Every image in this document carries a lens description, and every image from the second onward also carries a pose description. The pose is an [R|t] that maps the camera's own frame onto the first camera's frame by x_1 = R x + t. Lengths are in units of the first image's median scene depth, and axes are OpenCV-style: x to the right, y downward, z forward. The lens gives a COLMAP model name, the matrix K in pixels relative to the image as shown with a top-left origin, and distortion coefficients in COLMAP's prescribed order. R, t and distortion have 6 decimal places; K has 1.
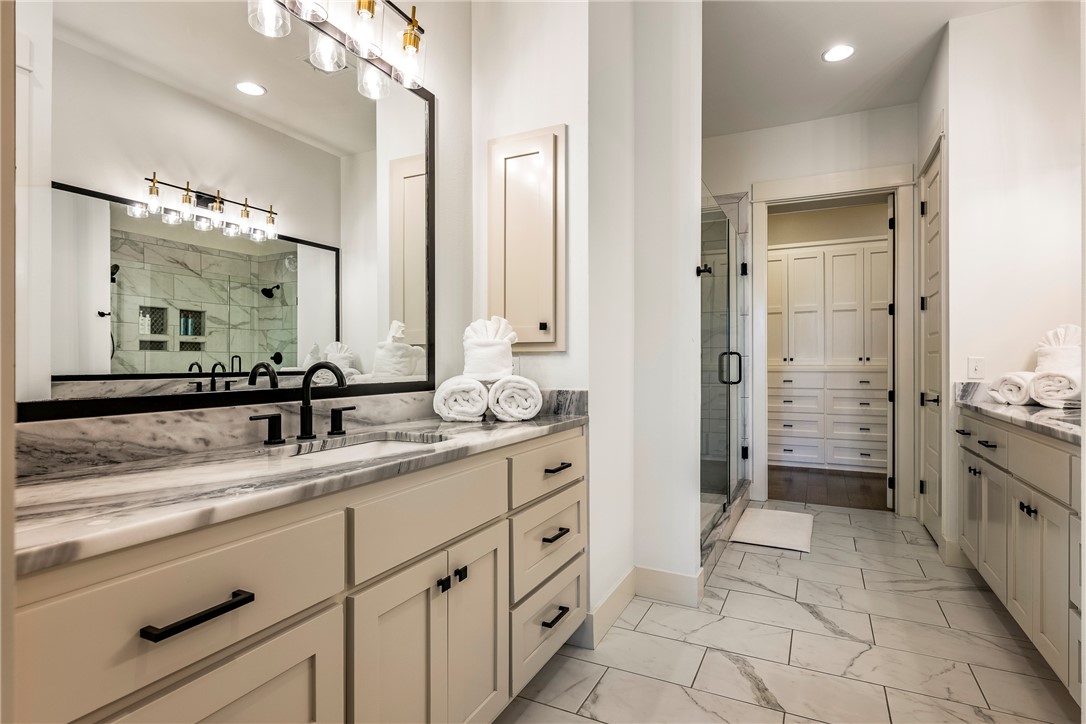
lens RADIAL K [[556.1, 0, 543.0], [0, 556.1, 362.0], [0, 0, 1]] dist [-0.000776, -0.000150]
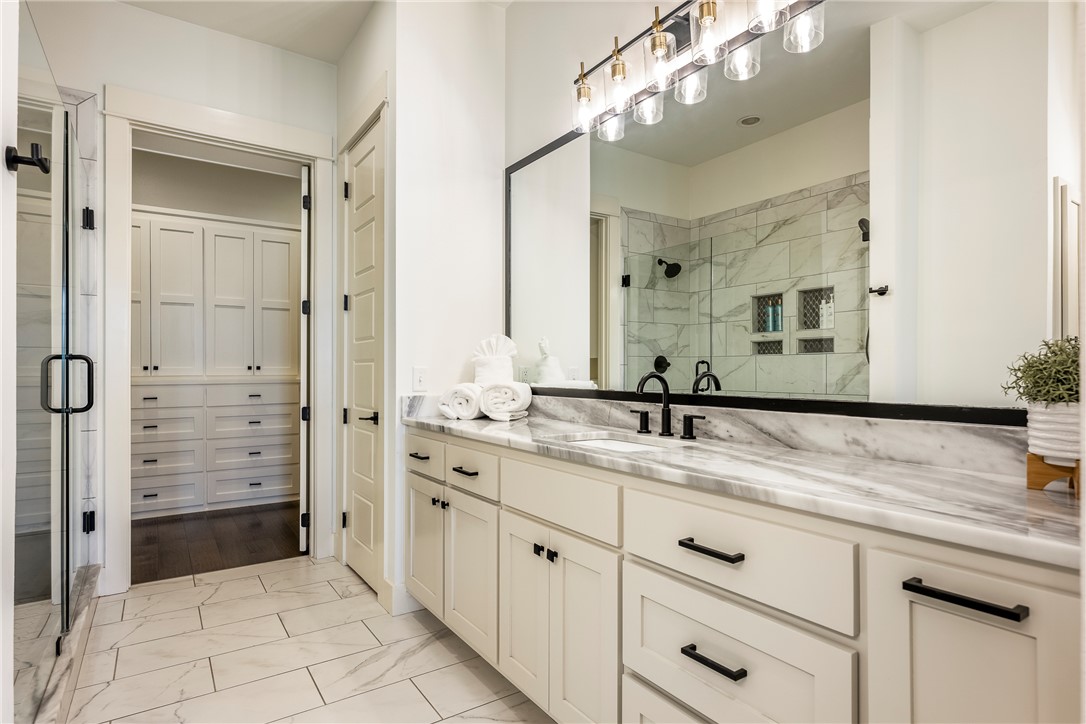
lens RADIAL K [[568.2, 0, 541.9], [0, 568.2, 368.6], [0, 0, 1]] dist [0.001884, 0.000197]
pose [[0.484903, 0.002332, 0.874565, 0.096675], [0.000227, 0.999996, -0.002793, -0.003545], [-0.874568, 0.001553, 0.484900, 0.433901]]
